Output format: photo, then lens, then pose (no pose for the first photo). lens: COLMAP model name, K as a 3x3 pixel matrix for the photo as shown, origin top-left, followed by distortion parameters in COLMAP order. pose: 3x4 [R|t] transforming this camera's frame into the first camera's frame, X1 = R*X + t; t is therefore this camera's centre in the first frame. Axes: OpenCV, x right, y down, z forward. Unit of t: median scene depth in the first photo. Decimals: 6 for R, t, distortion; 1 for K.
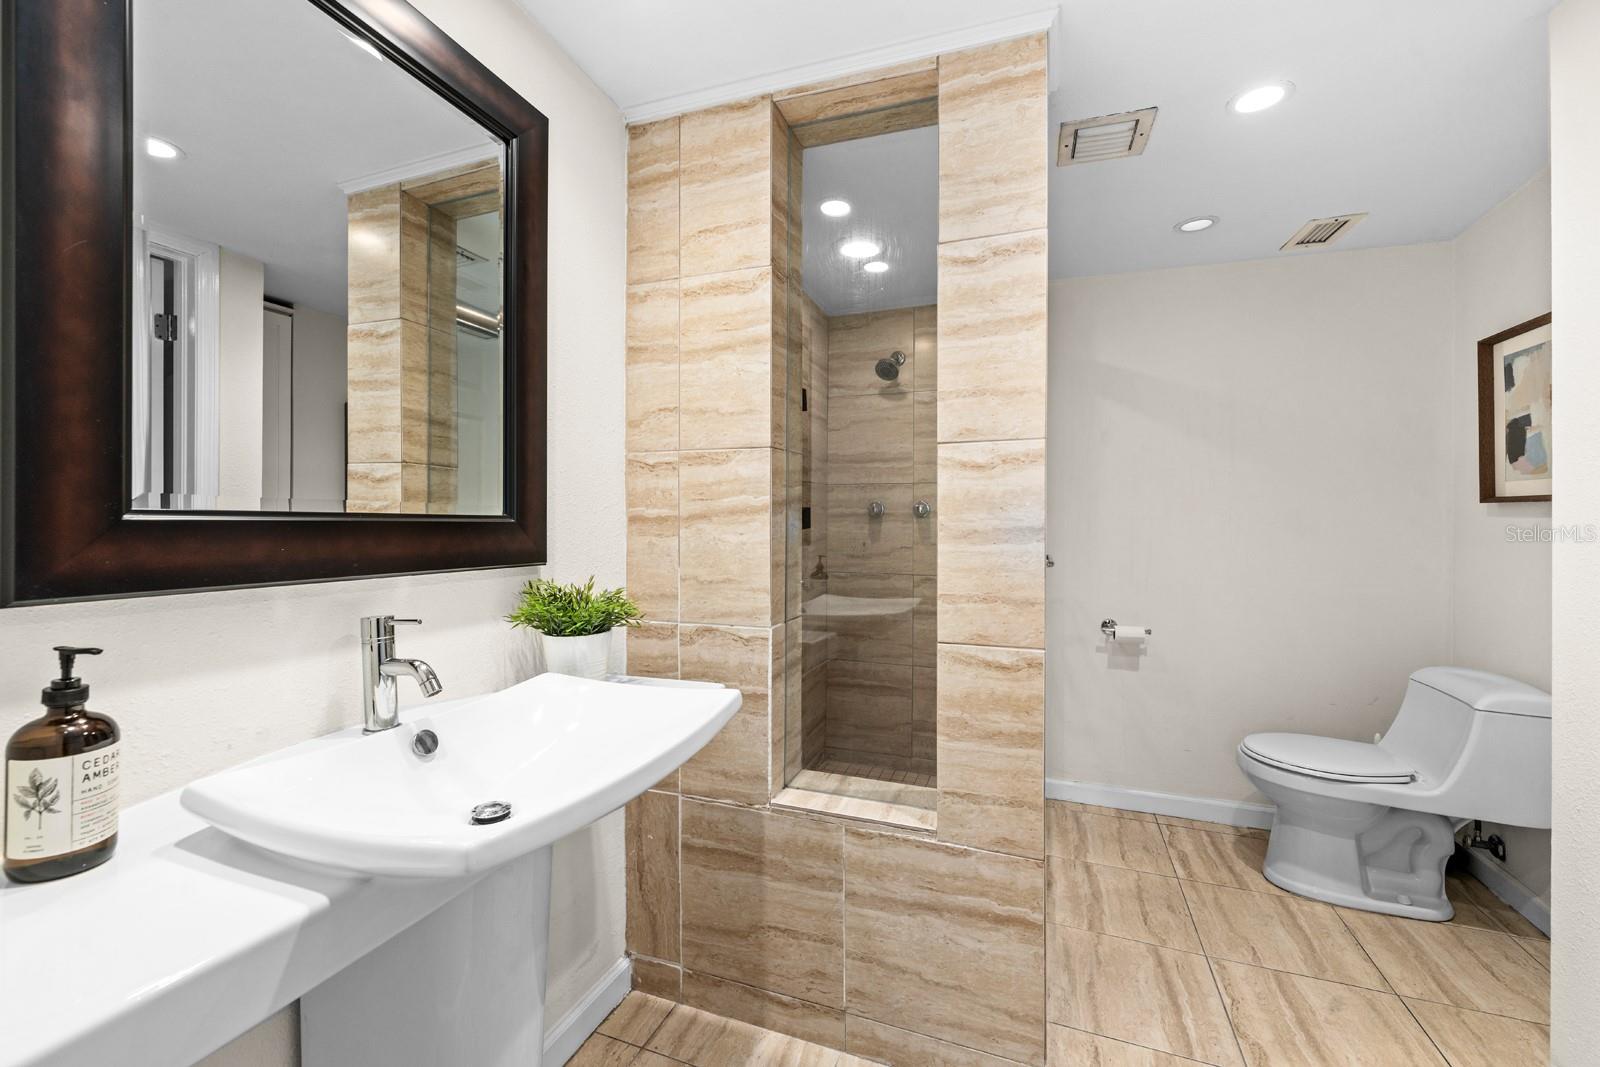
lens RADIAL K [[652.5, 0, 790.1], [0, 652.5, 526.7], [0, 0, 1]] dist [0.002826, -0.000724]
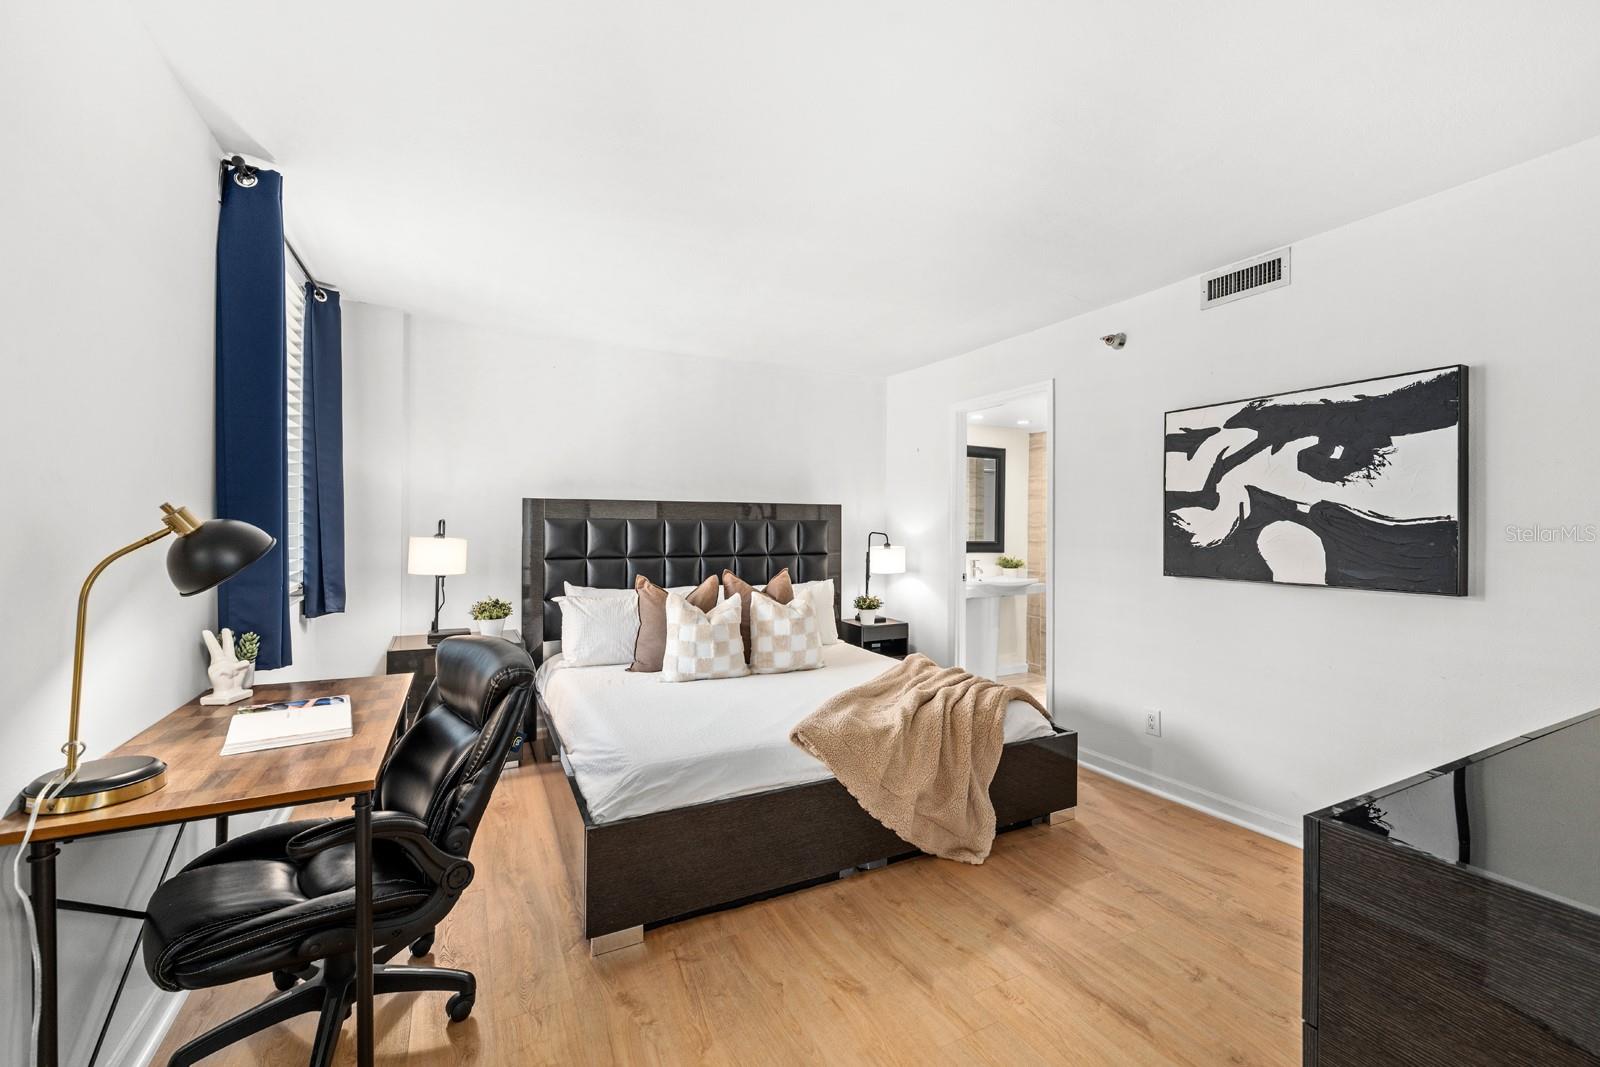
lens RADIAL K [[652.5, 0, 795.3], [0, 652.5, 536.3], [0, 0, 1]] dist [0.002826, -0.000724]
pose [[0.736088, 0.003388, -0.676878, 1.281228], [-0.003073, 0.999994, 0.001663, -0.045473], [0.676879, 0.000856, 0.736094, -2.607624]]
